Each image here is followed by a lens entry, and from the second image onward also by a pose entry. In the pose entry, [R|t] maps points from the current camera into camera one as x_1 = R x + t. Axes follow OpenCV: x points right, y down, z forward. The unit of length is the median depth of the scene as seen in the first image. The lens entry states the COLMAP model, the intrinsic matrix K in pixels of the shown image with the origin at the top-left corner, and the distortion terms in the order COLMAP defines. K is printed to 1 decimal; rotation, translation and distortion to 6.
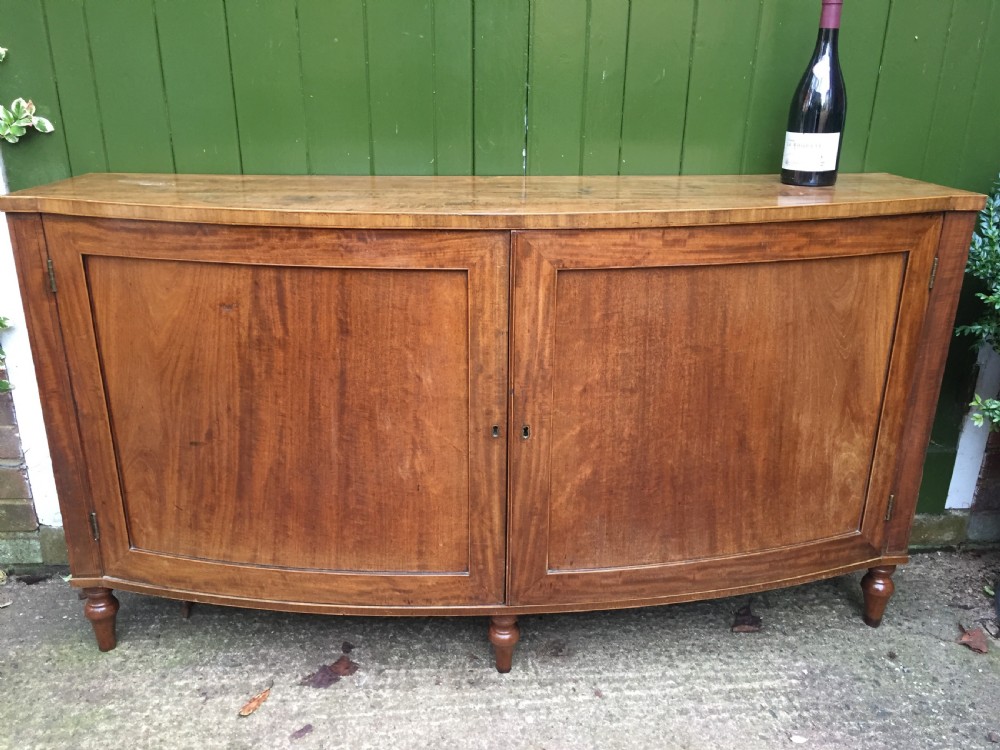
lens RADIAL K [[856.7, 0, 502.0], [0, 856.7, 372.6], [0, 0, 1]] dist [0.072699, -0.095729]
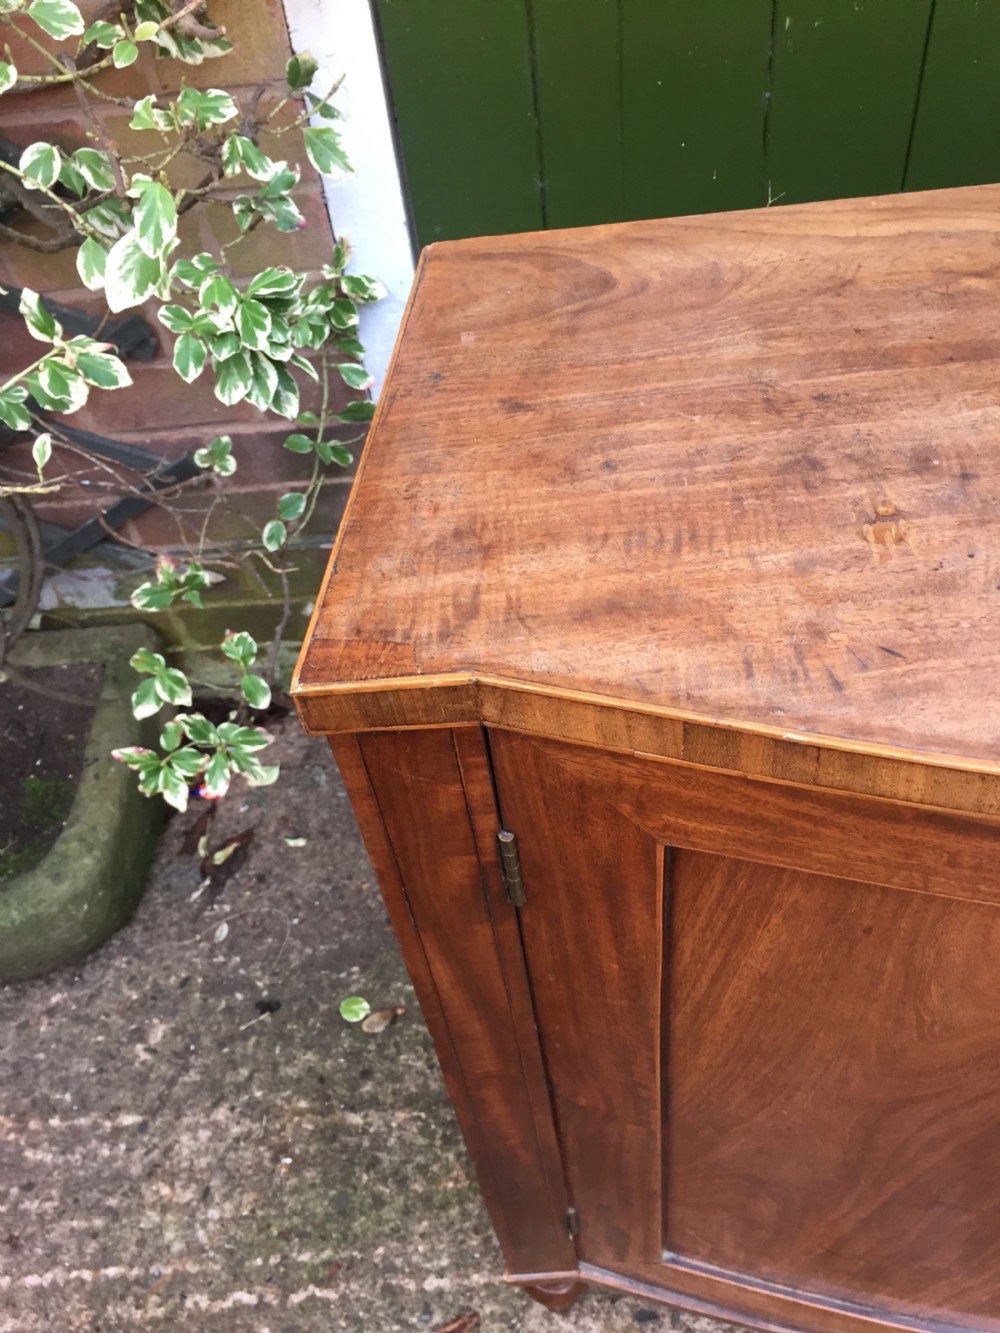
lens RADIAL K [[1142.0, 0, 501.5], [0, 1142.0, 664.5], [0, 0, 1]] dist [0.072699, -0.095729]
pose [[0.992964, -0.048347, -0.108102, -0.471346], [0.093273, 0.881751, 0.462402, -0.308025], [0.072963, -0.469232, 0.880056, 0.720240]]
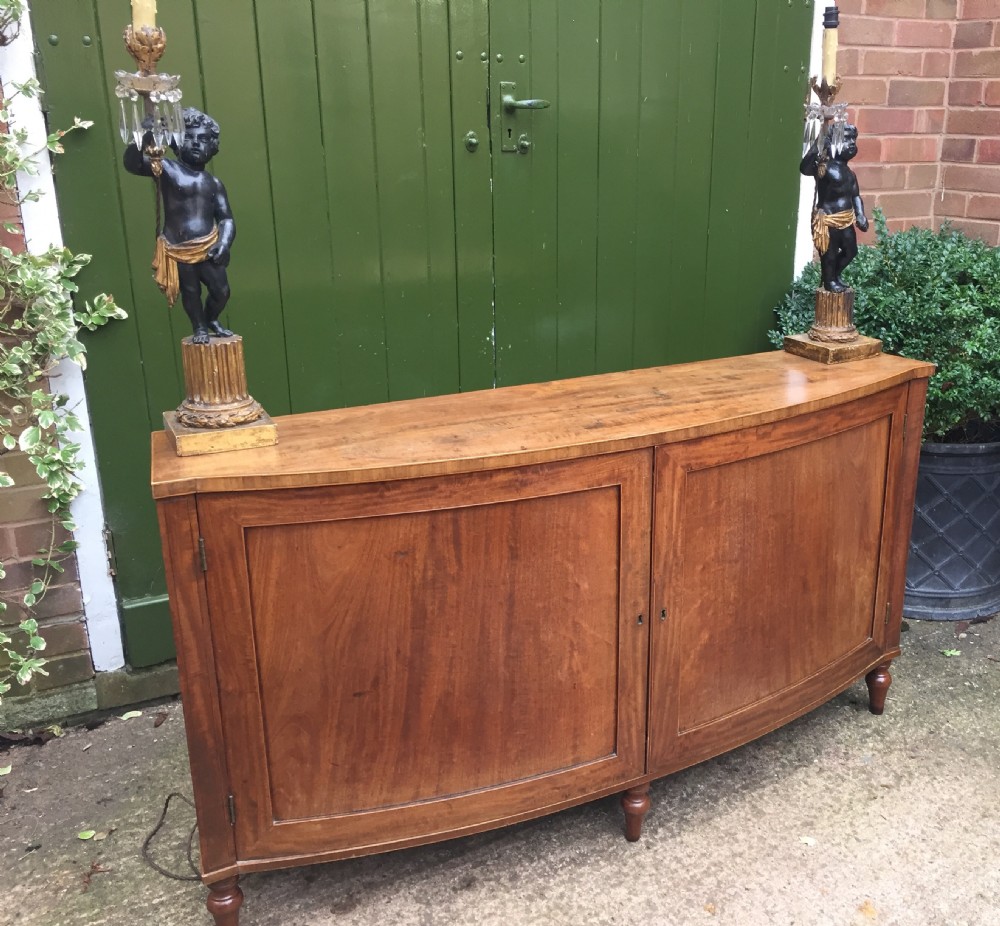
lens RADIAL K [[1055.8, 0, 602.1], [0, 1055.8, 457.7], [0, 0, 1]] dist [0.043388, 0.000000]
pose [[0.897511, -0.143162, 0.417108, -0.582375], [0.156841, 0.987623, 0.001497, -0.146011], [-0.412160, 0.064076, 0.908856, -0.239958]]
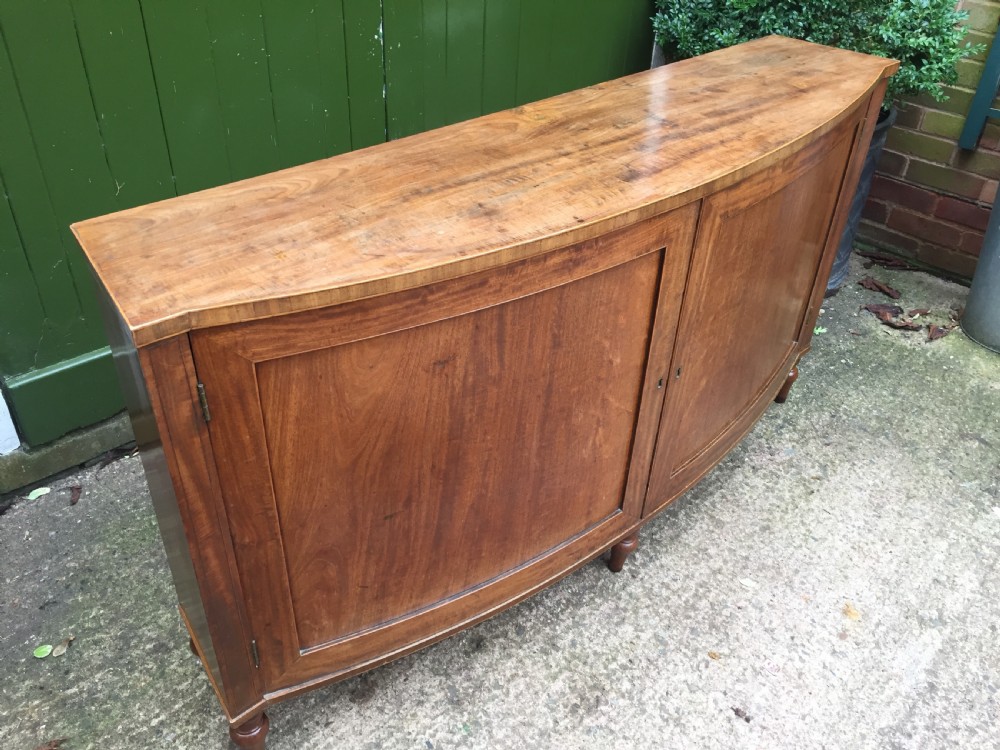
lens RADIAL K [[856.7, 0, 502.4], [0, 856.7, 373.2], [0, 0, 1]] dist [0.072699, -0.095729]
pose [[0.784334, -0.349969, 0.512193, -0.664877], [0.193853, 0.922593, 0.333532, -0.315640], [-0.589271, -0.162310, 0.791463, 0.289097]]
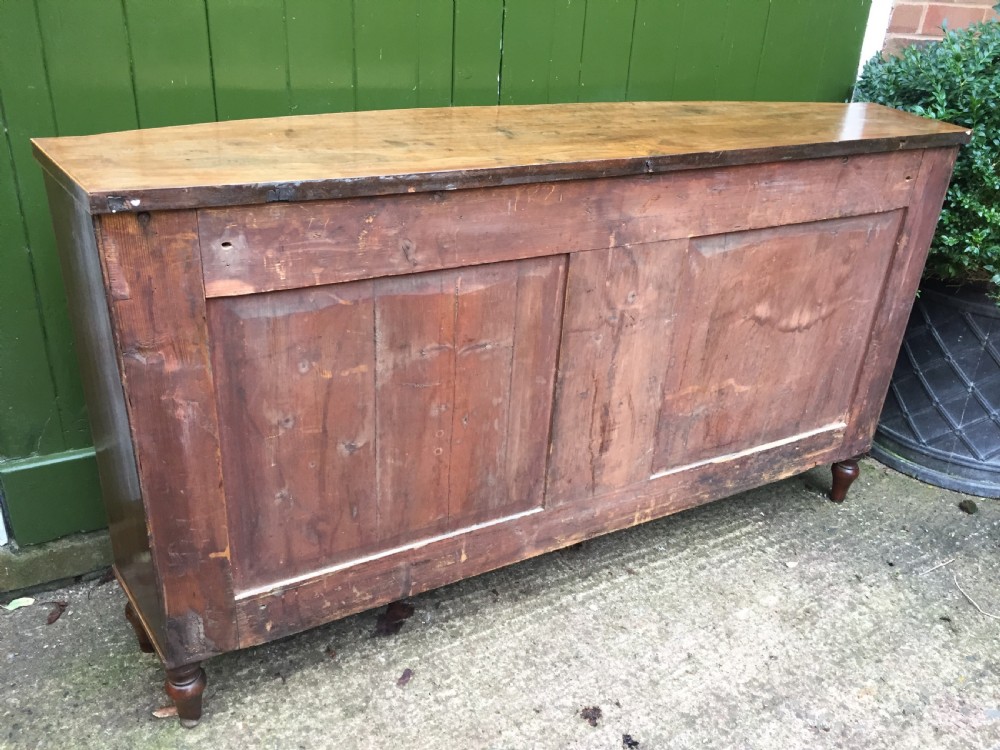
lens RADIAL K [[856.7, 0, 500.7], [0, 856.7, 372.7], [0, 0, 1]] dist [0.072699, -0.095729]
pose [[0.905902, -0.153797, 0.394574, -0.484671], [0.120496, 0.986822, 0.107996, -0.026878], [-0.405984, -0.050289, 0.912496, 0.067857]]
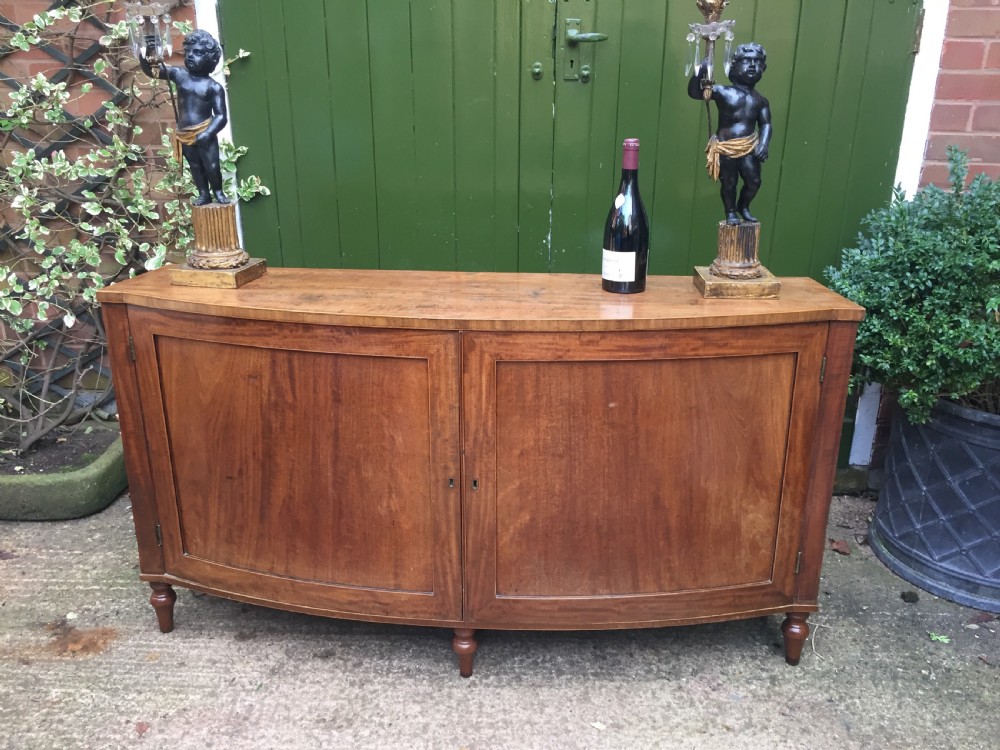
lens RADIAL K [[856.7, 0, 503.8], [0, 856.7, 370.2], [0, 0, 1]] dist [0.072699, -0.095729]
pose [[0.990805, 0.040173, -0.129200, 0.221818], [-0.042974, 0.998896, -0.018968, -0.075220], [0.128295, 0.024345, 0.991437, -0.251545]]
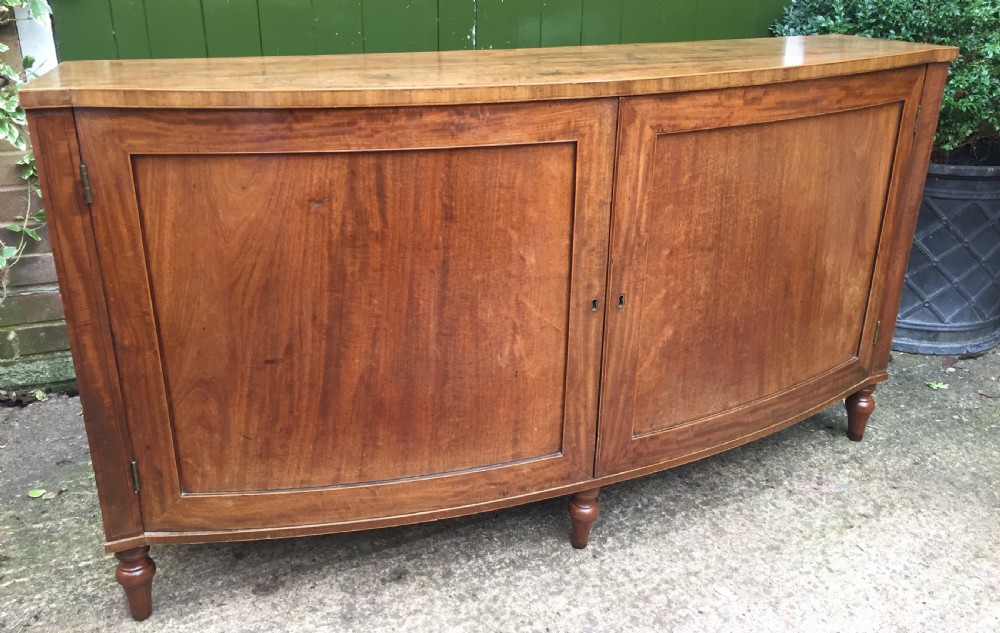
lens RADIAL K [[854.8, 0, 501.8], [0, 854.8, 287.8], [0, 0, 1]] dist [0.079699, -0.107383]
pose [[0.947449, -0.118426, 0.297178, -0.390238], [0.110146, 0.992918, 0.044519, -0.006370], [-0.300346, -0.009446, 0.953784, 0.087882]]
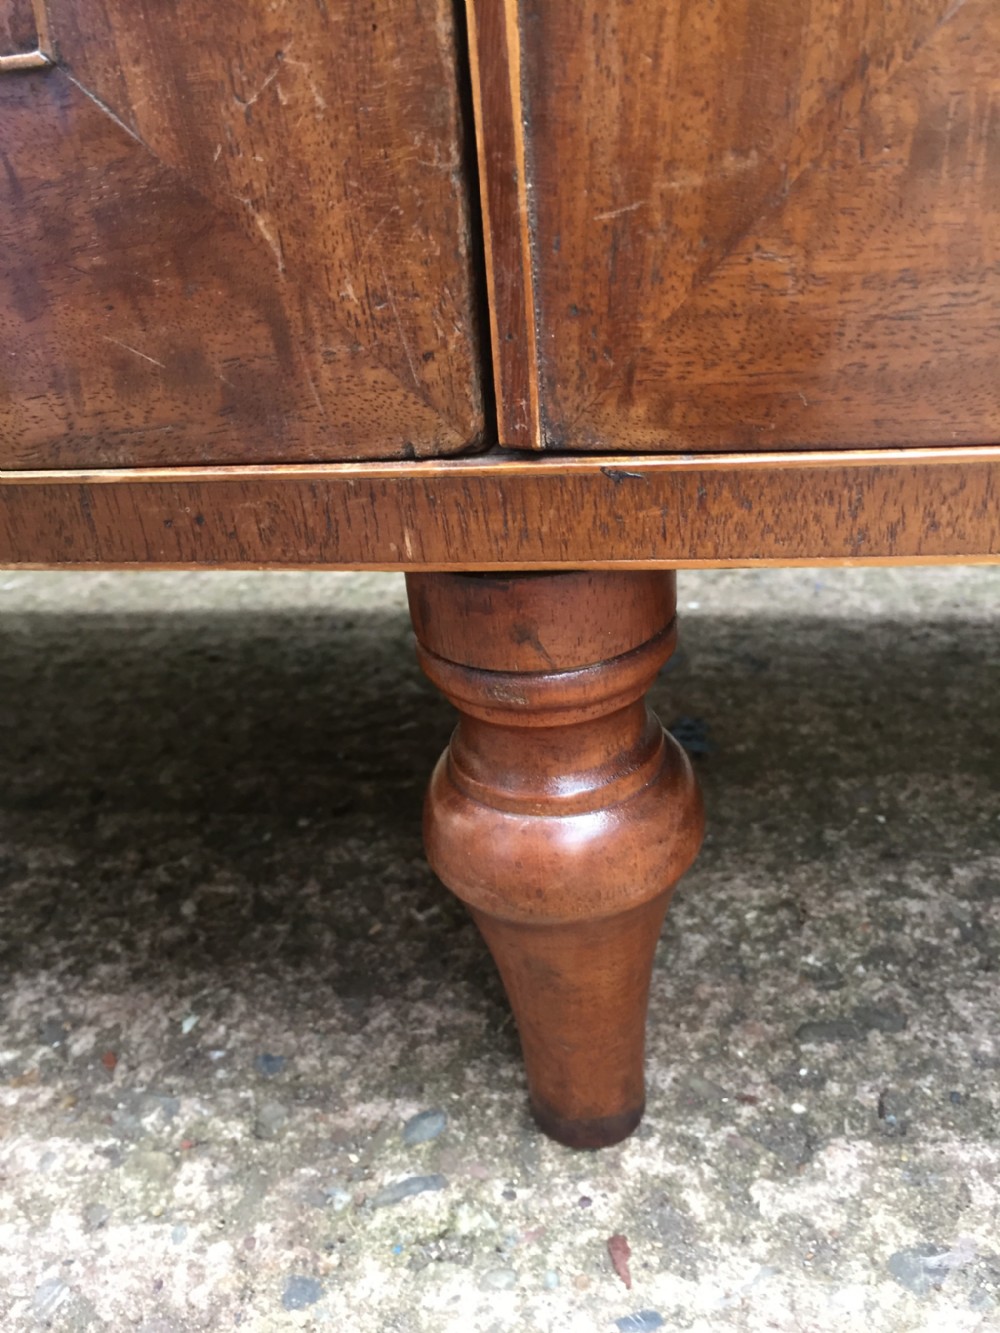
lens RADIAL K [[1142.0, 0, 501.2], [0, 1142.0, 673.8], [0, 0, 1]] dist [0.072699, -0.095729]
pose [[0.960085, 0.028810, -0.278222, 0.040683], [-0.014862, 0.998531, 0.052115, 0.304290], [0.279315, -0.045900, 0.959102, 0.938679]]
